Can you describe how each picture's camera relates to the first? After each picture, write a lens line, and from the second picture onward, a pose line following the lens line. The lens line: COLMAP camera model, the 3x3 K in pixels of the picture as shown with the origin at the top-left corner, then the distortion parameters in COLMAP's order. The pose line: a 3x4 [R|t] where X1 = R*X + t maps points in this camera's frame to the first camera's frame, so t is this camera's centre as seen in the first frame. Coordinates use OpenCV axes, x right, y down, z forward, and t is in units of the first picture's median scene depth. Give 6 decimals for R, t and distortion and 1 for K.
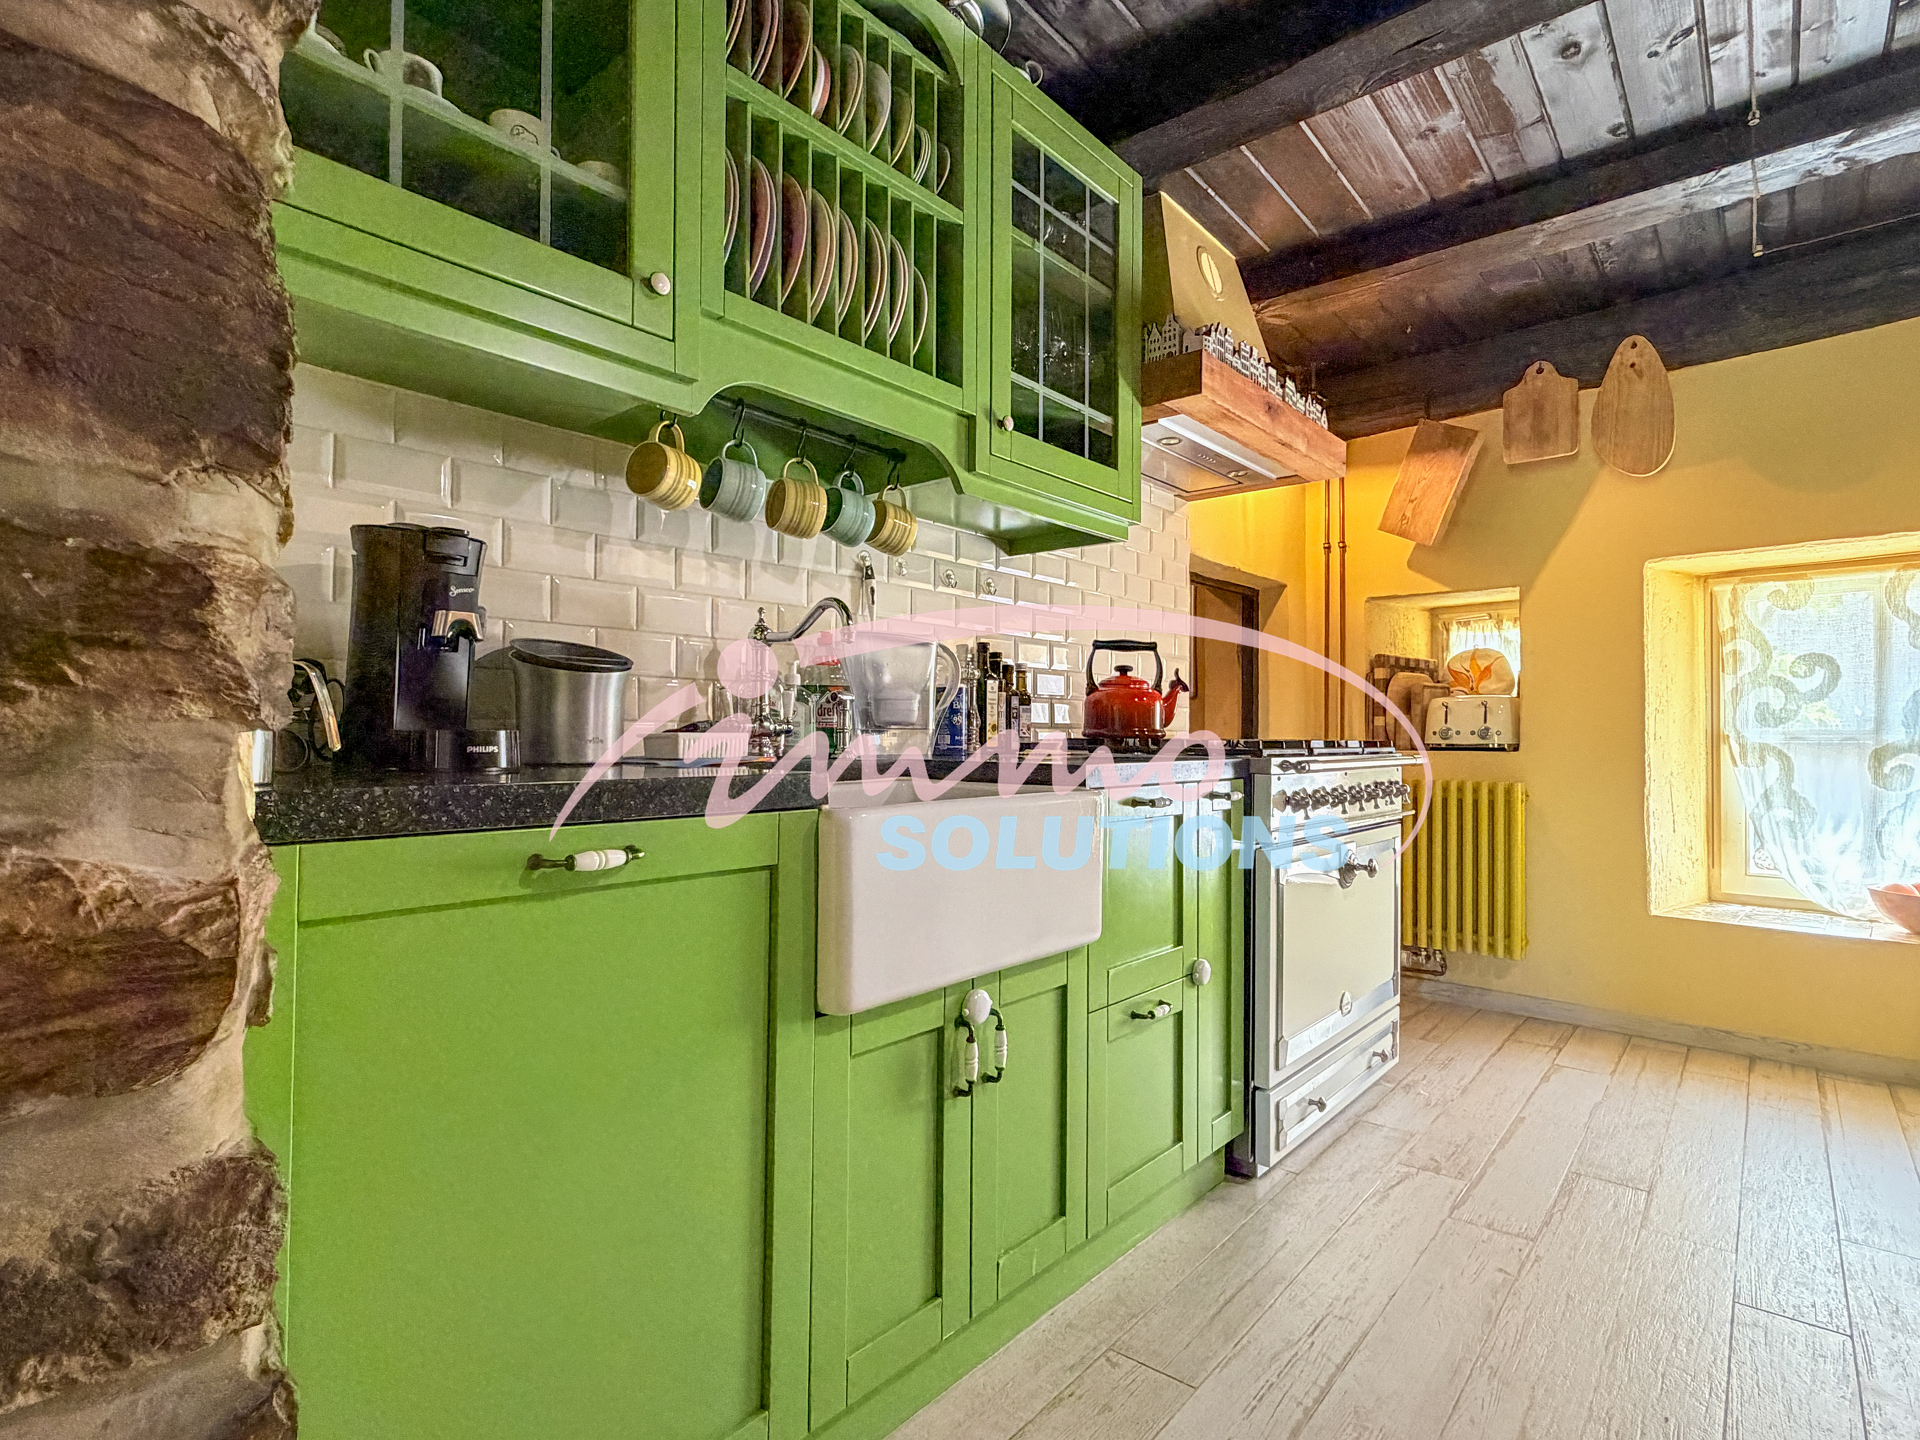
lens RADIAL K [[970.3, 0, 956.2], [0, 970.3, 722.0], [0, 0, 1]] dist [0.001096, -0.000611]
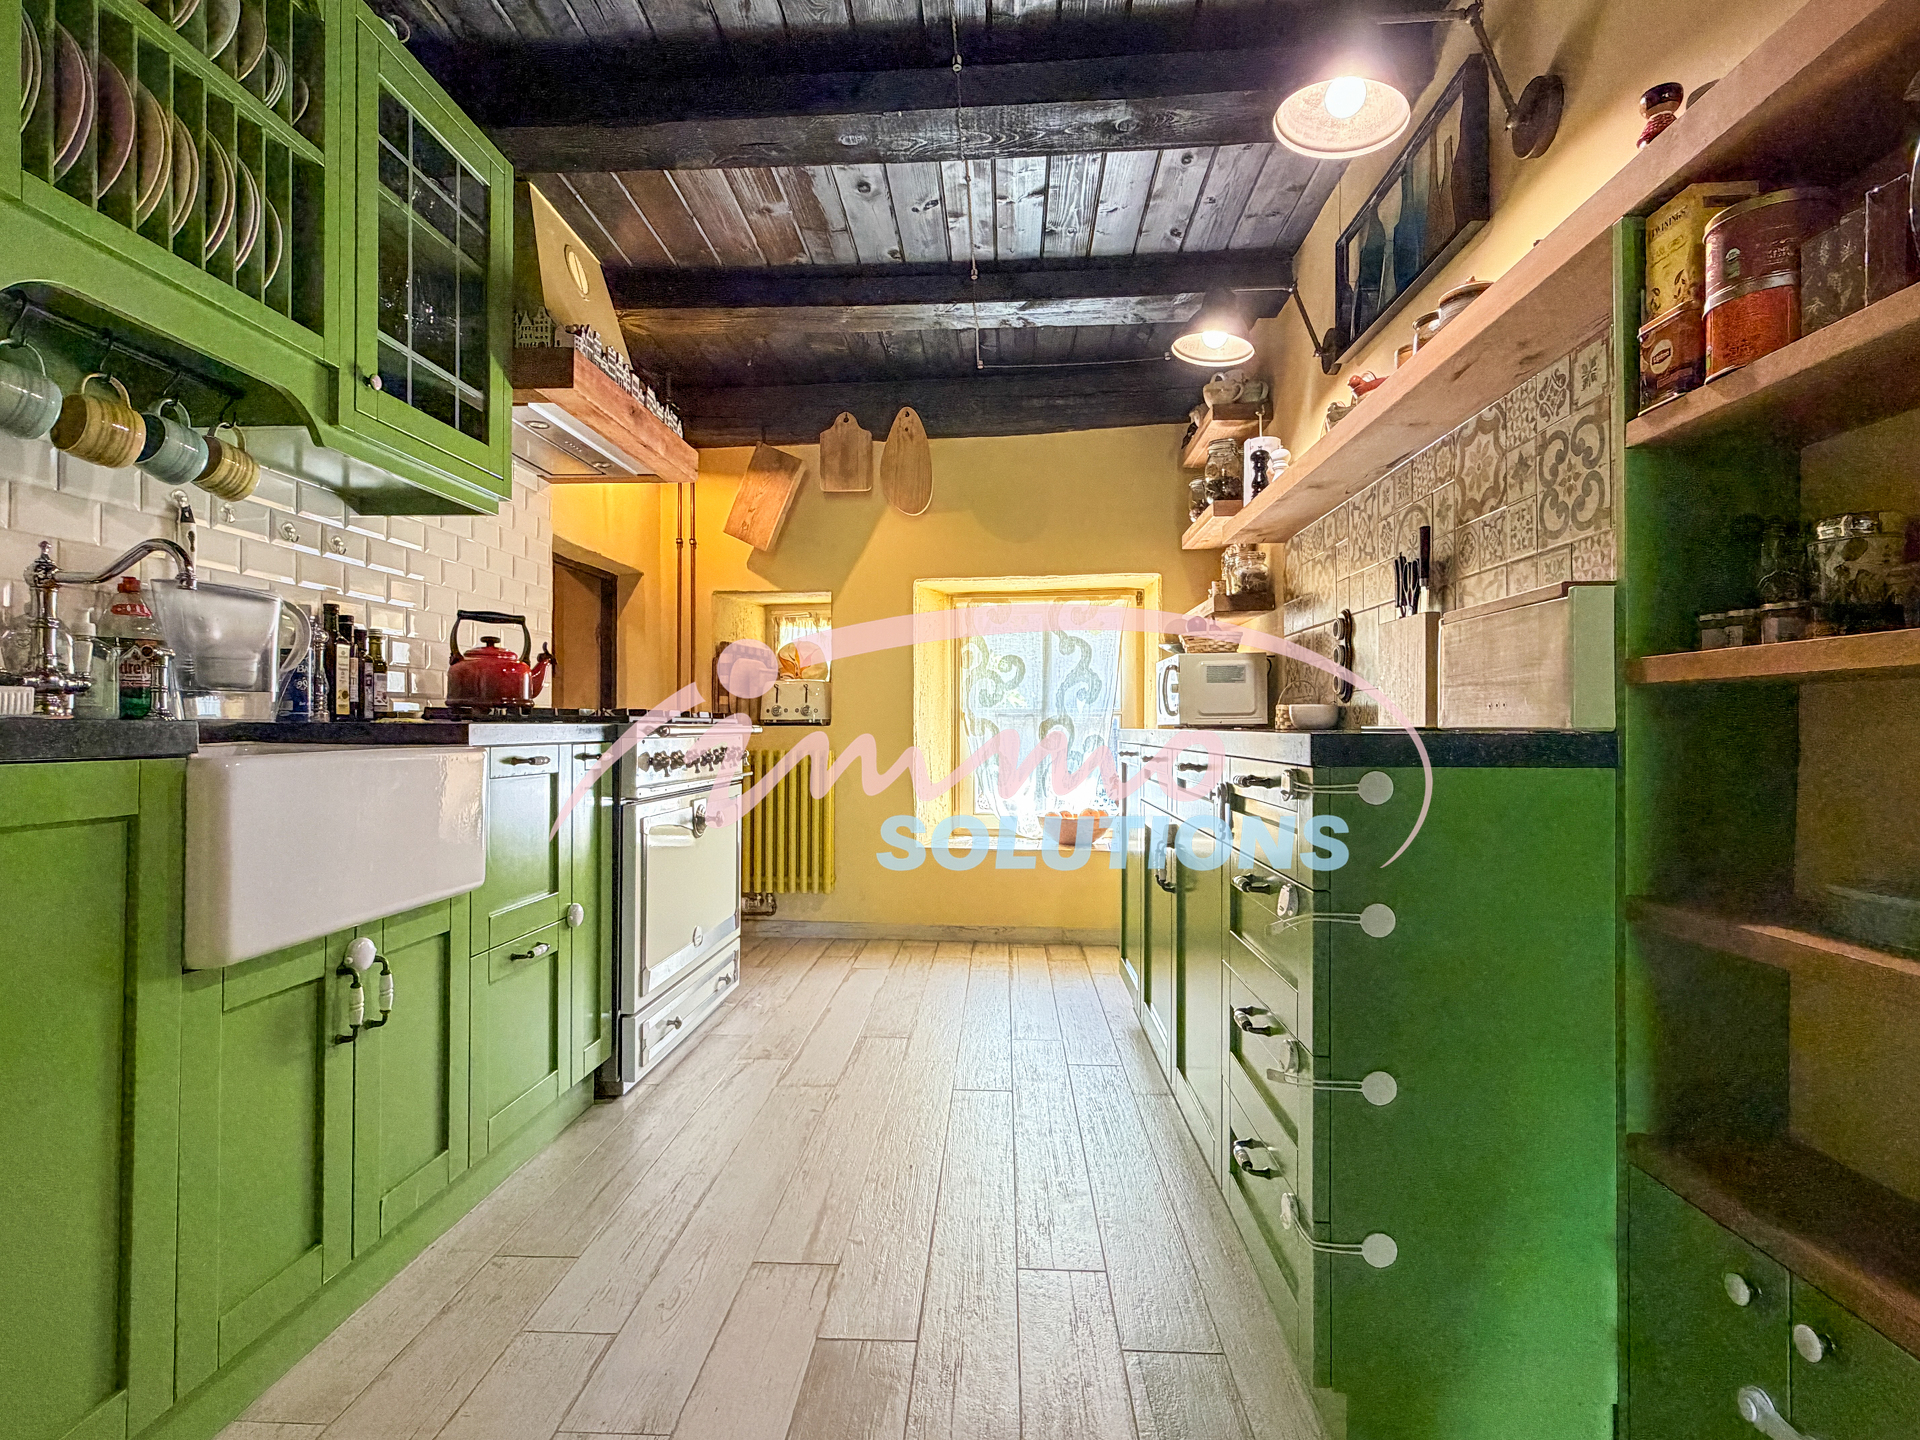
lens RADIAL K [[970.3, 0, 951.3], [0, 970.3, 720.5], [0, 0, 1]] dist [0.001096, -0.000611]
pose [[0.798943, 0.000020, 0.601407, -0.063261], [-0.005622, 0.999957, 0.007436, 0.022628], [-0.601381, -0.009322, 0.798908, -0.126544]]
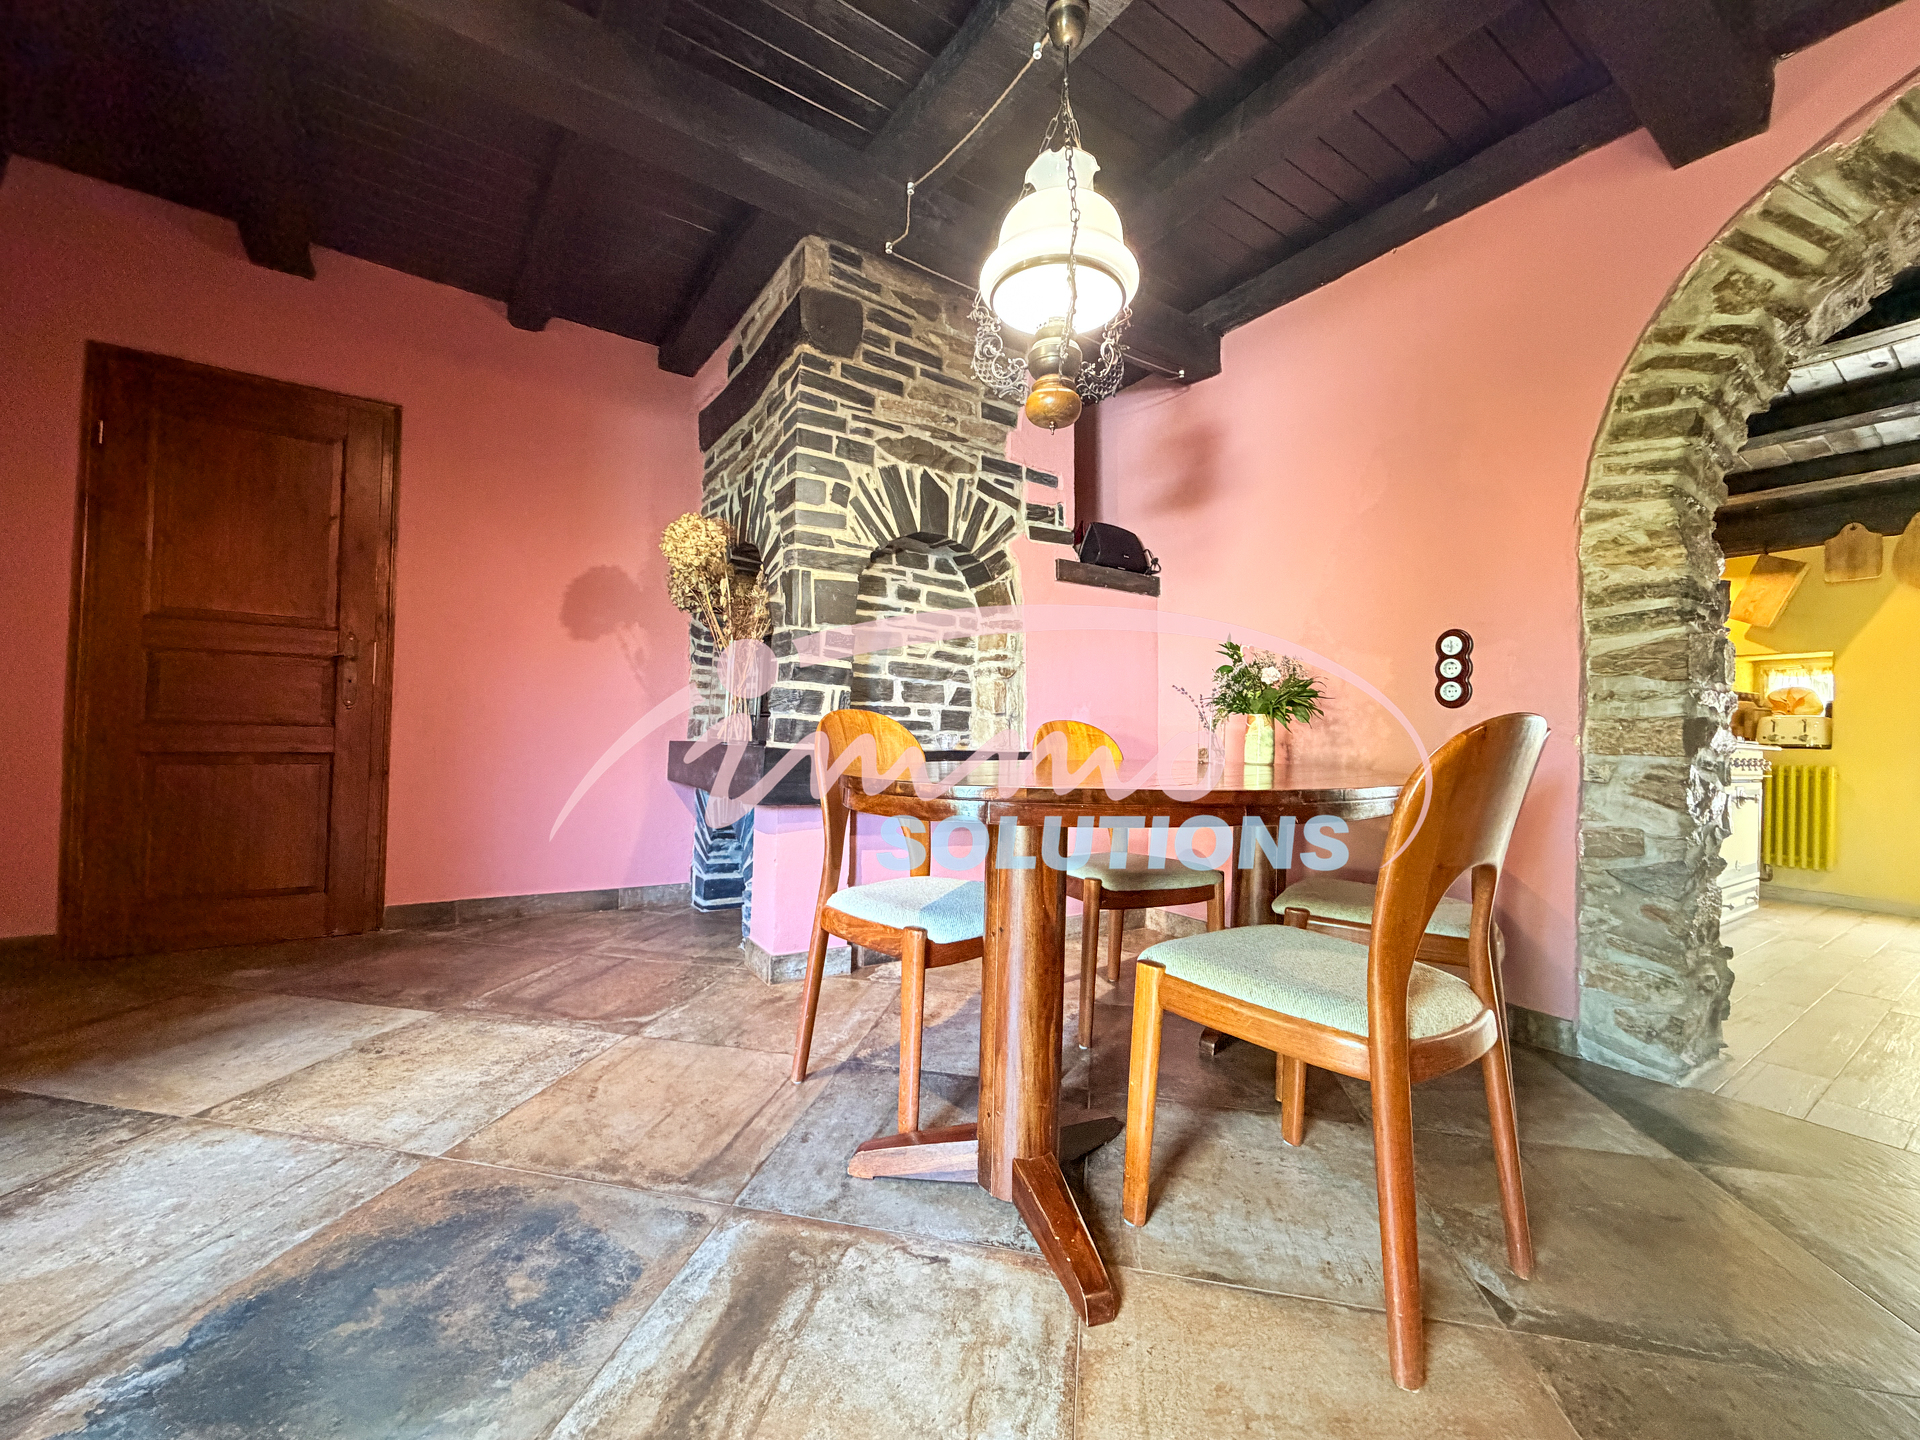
lens RADIAL K [[768.0, 0, 946.6], [0, 768.0, 720.9], [0, 0, 1]] dist [-0.001910, 0.000379]
pose [[0.959671, 0.020546, -0.280373, -0.851118], [-0.023392, 0.999703, -0.006806, 0.042402], [0.280150, 0.013090, 0.959867, -1.155042]]
